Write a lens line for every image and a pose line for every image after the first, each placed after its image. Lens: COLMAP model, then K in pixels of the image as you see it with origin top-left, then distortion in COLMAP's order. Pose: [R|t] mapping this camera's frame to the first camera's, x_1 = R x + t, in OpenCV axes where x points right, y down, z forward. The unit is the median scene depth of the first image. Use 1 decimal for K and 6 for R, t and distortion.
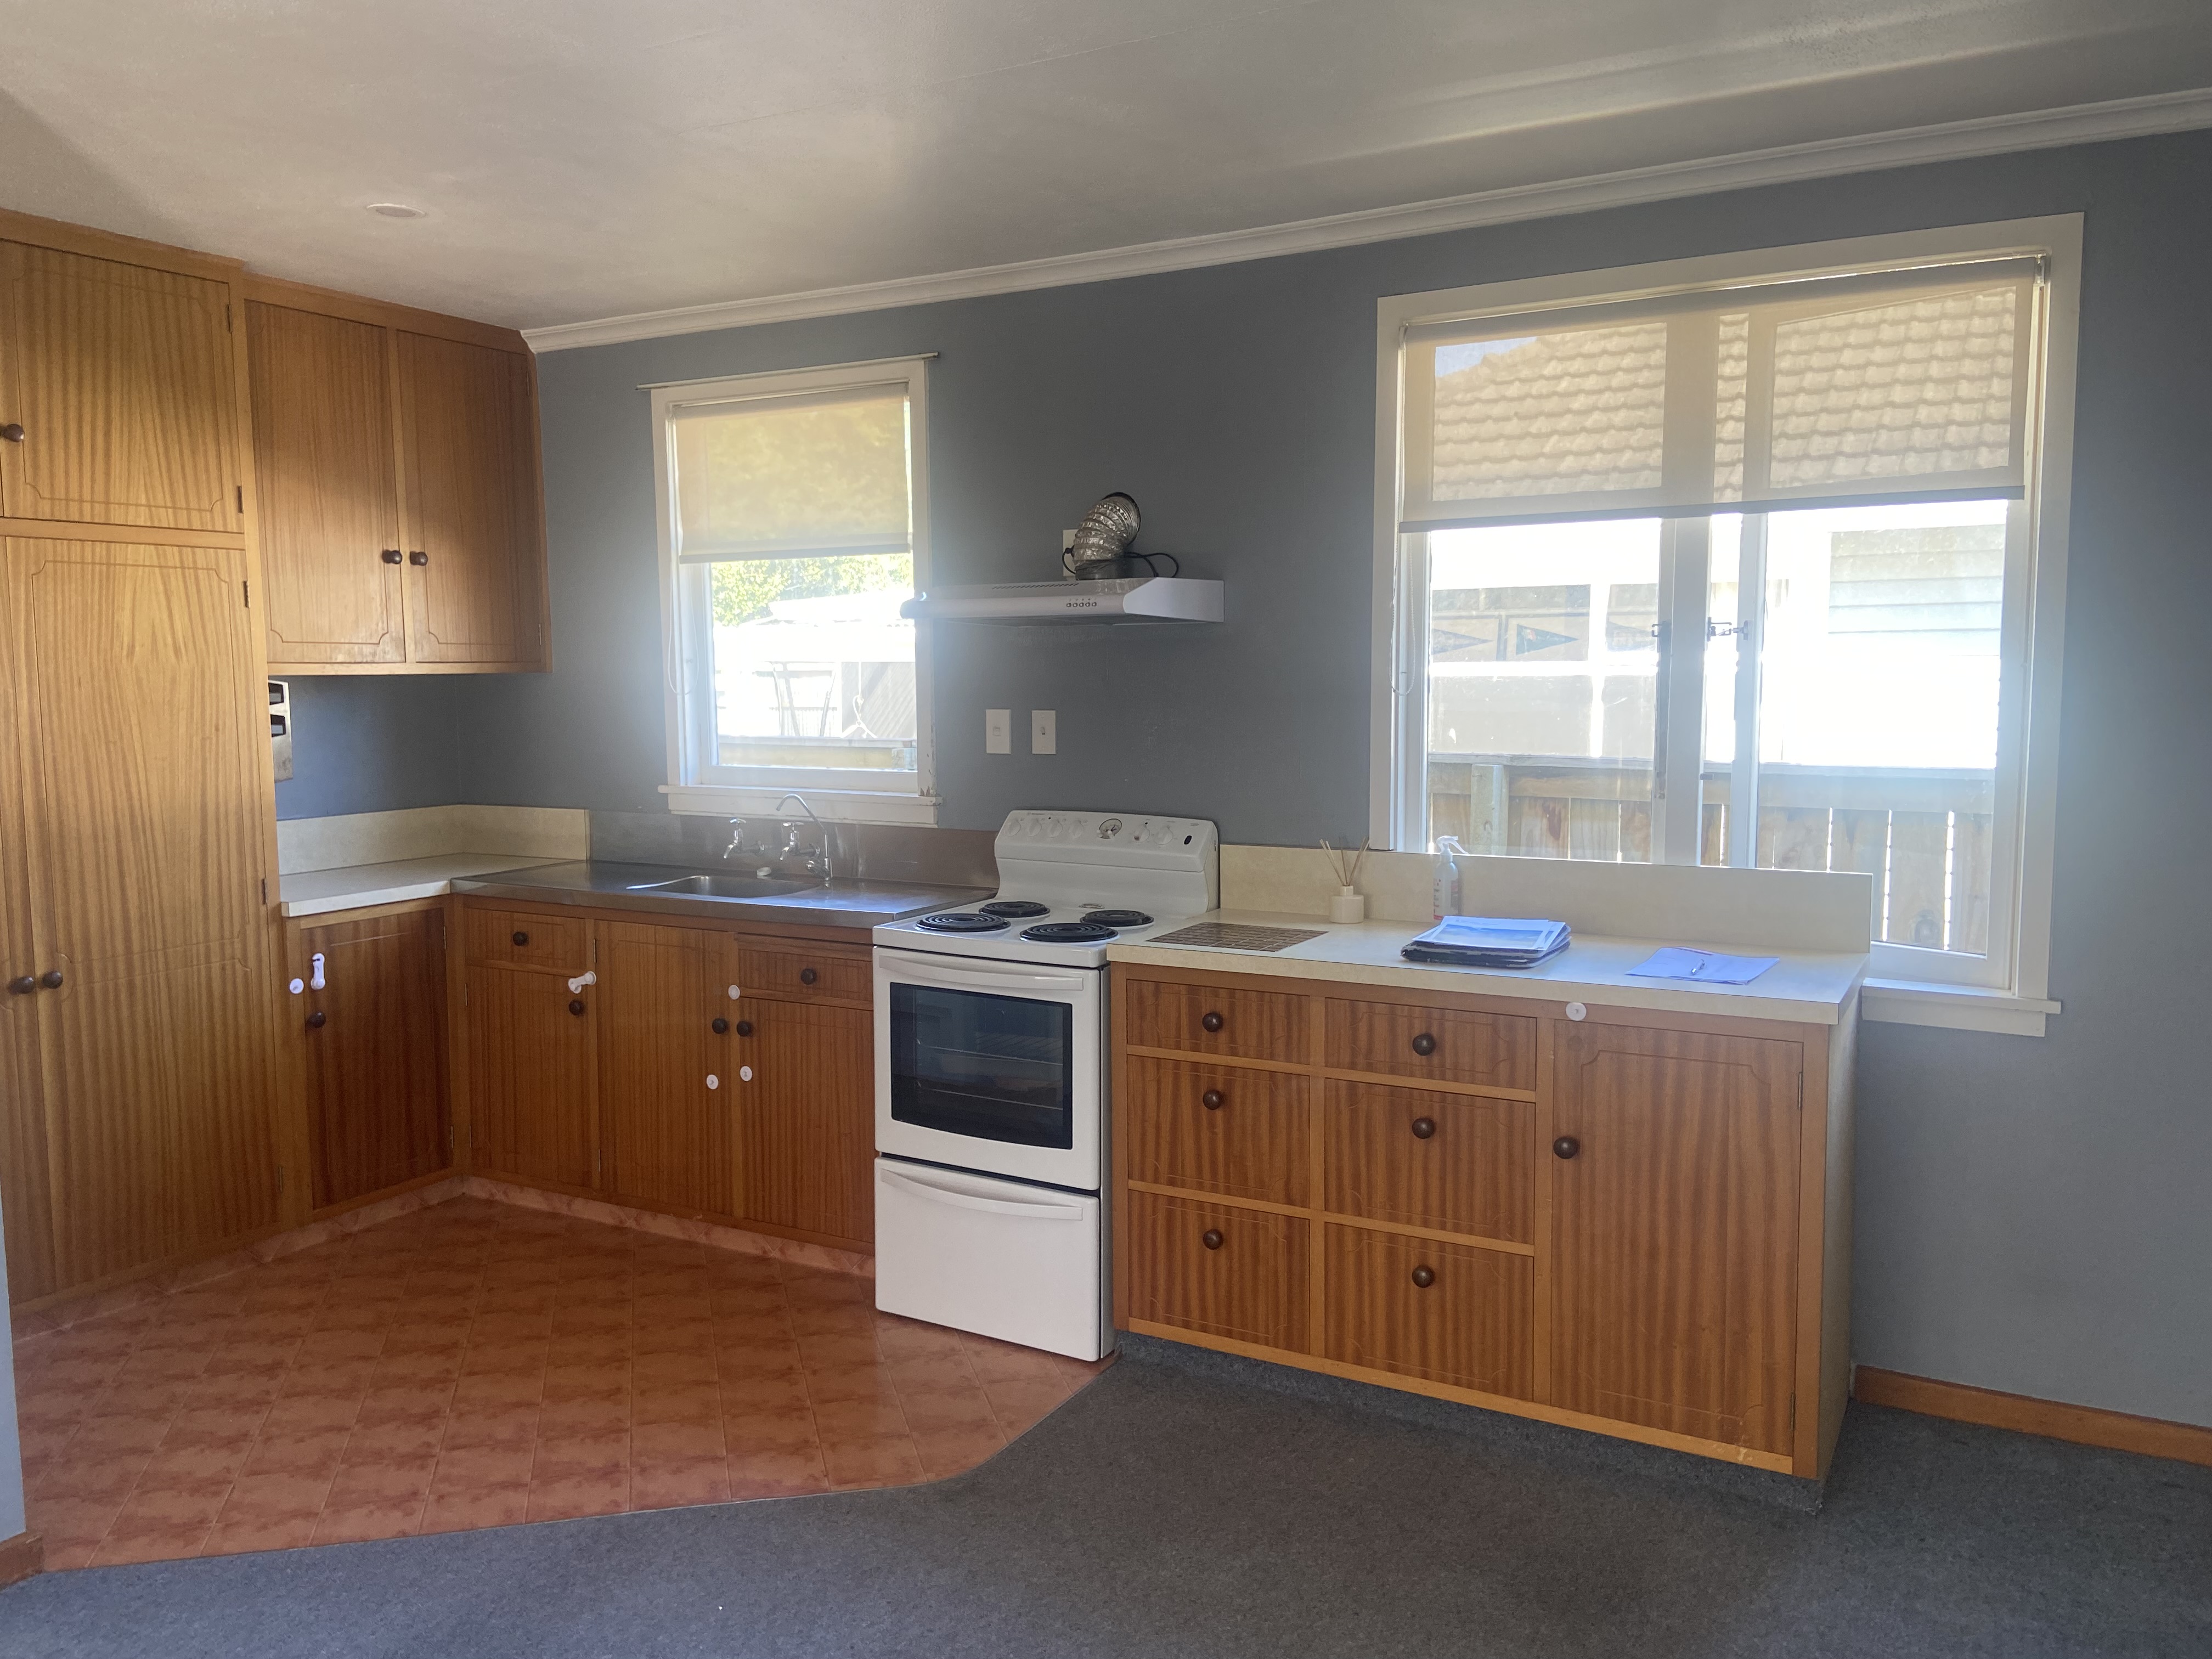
lens RADIAL K [[1660.0, 0, 1106.0], [0, 1660.0, 829.5], [0, 0, 1]] dist [0.138128, -0.192496]
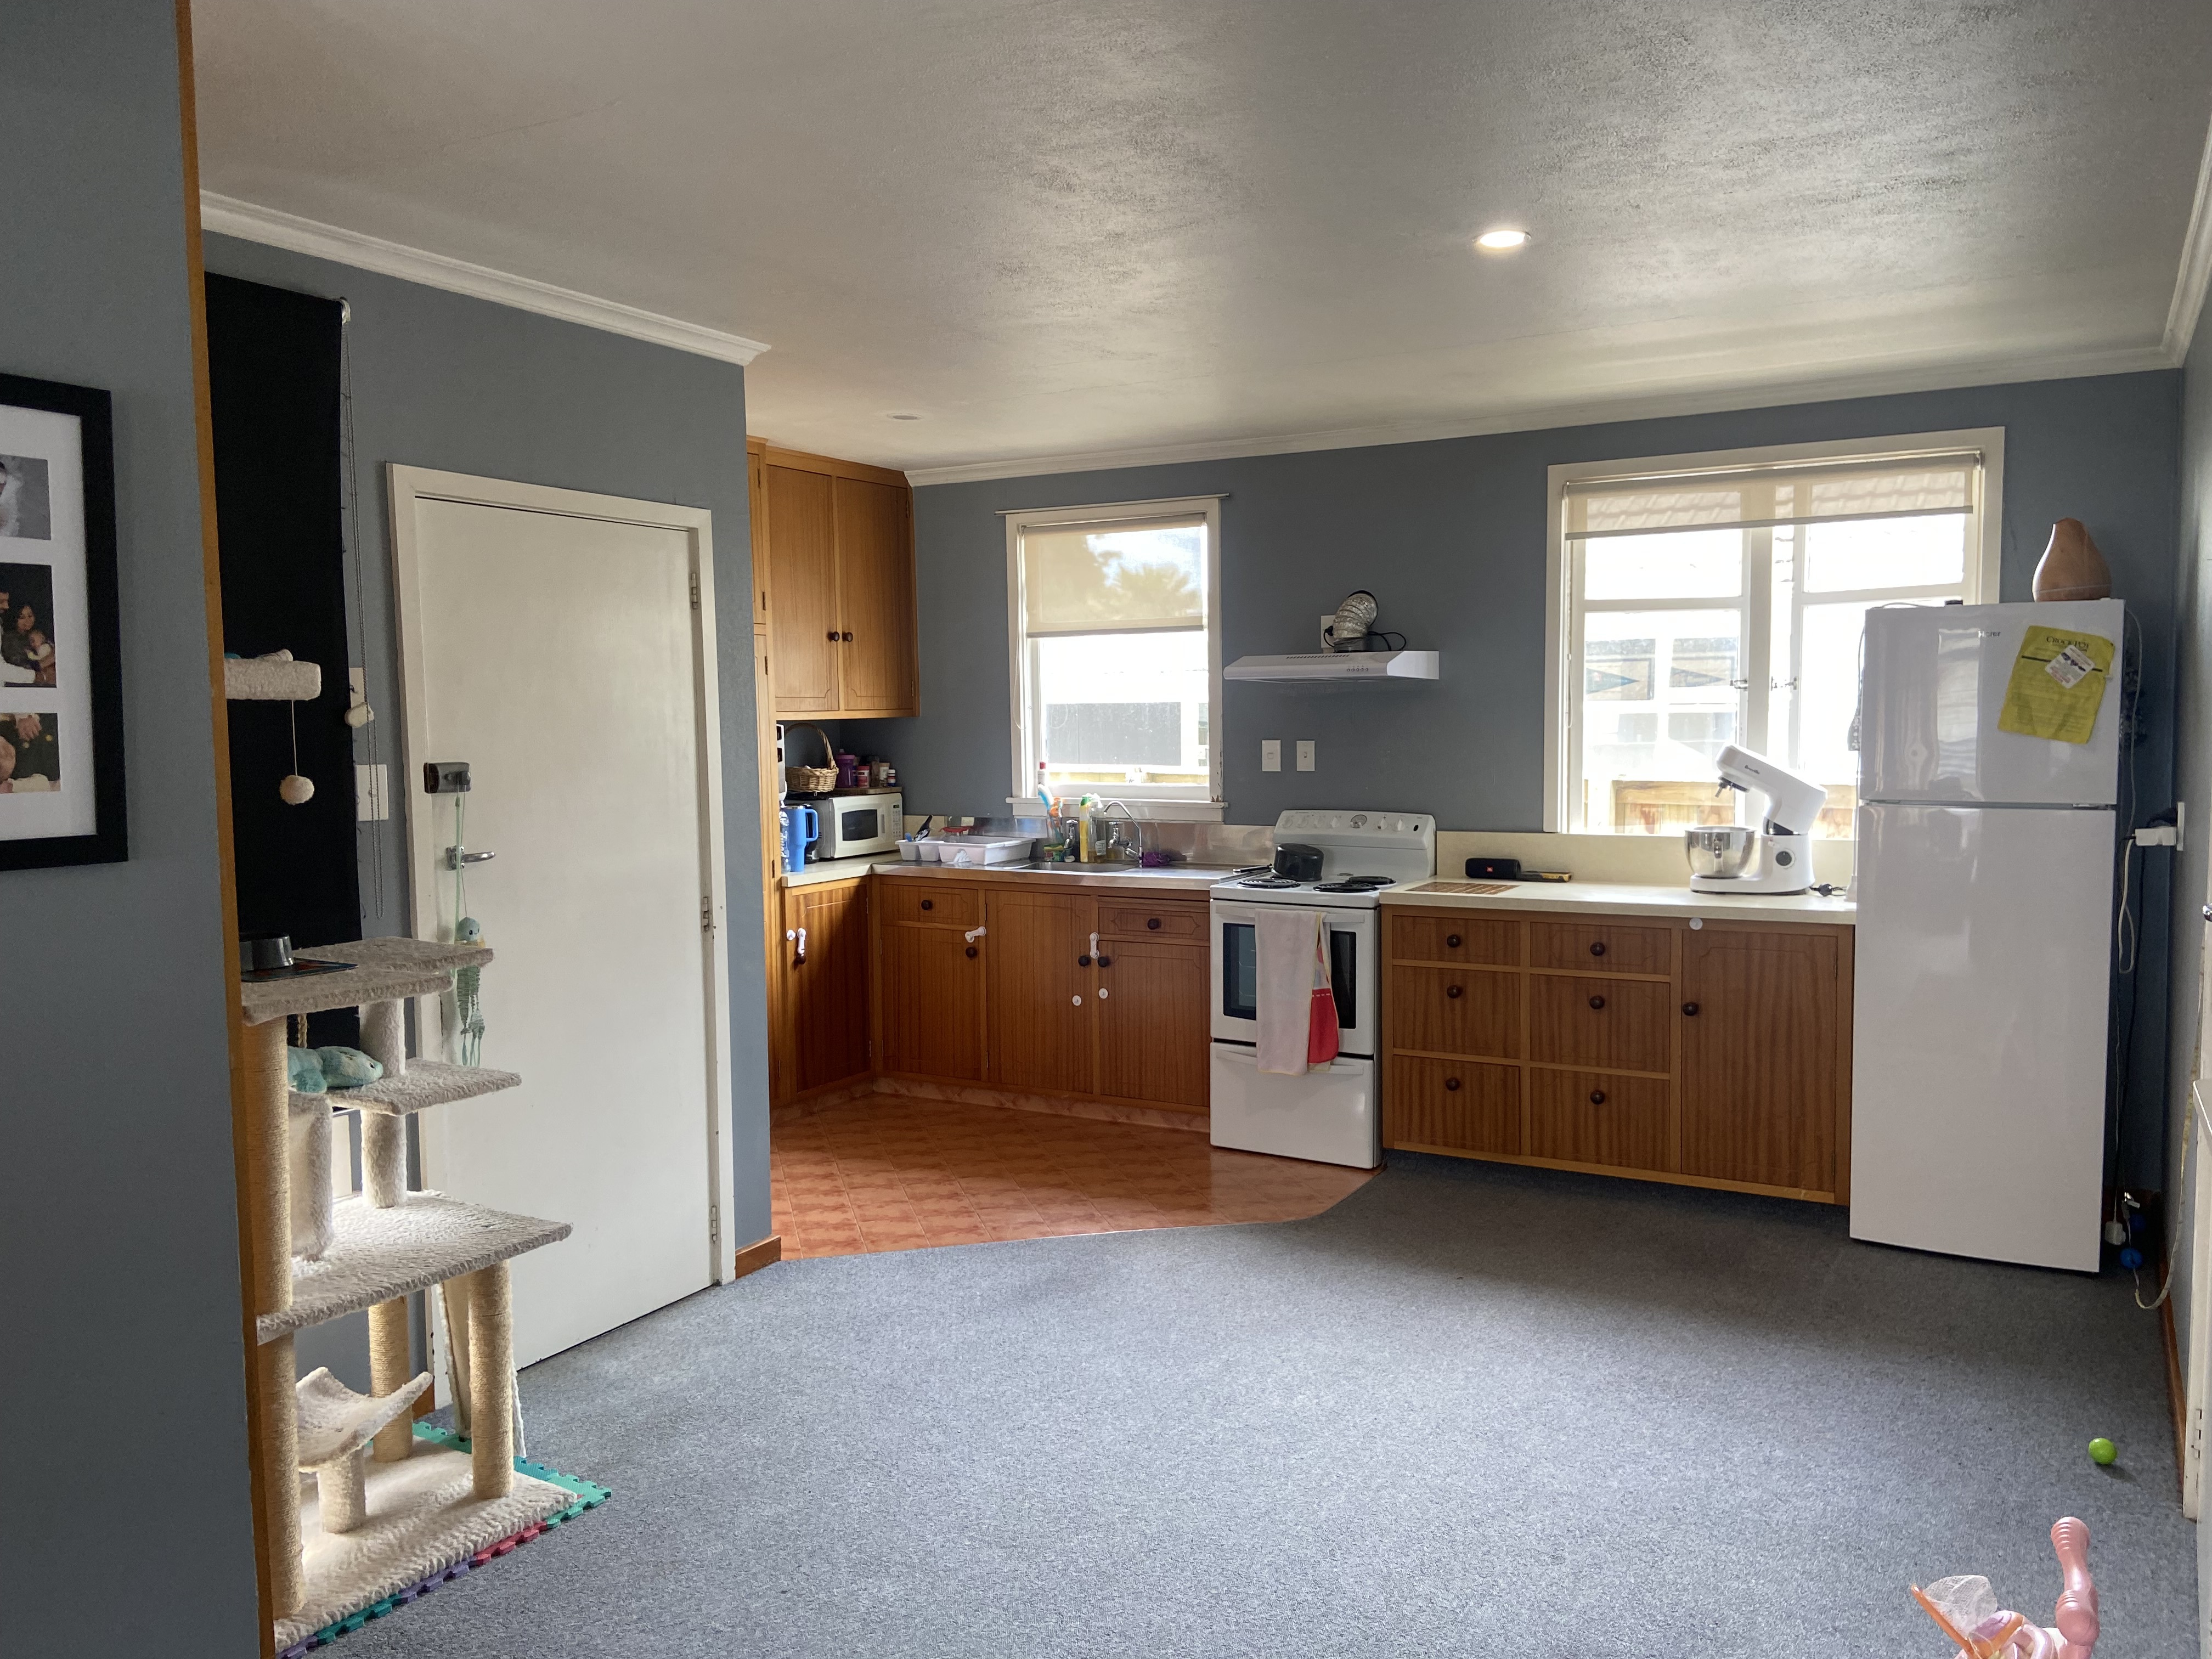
lens RADIAL K [[1659.8, 0, 1154.3], [0, 1659.8, 831.2], [0, 0, 1]] dist [0.130143, -0.195986]
pose [[0.999952, -0.006446, 0.007419, -0.204735], [0.006601, 0.999756, -0.021057, 0.041159], [-0.007281, 0.021105, 0.999751, -0.495175]]
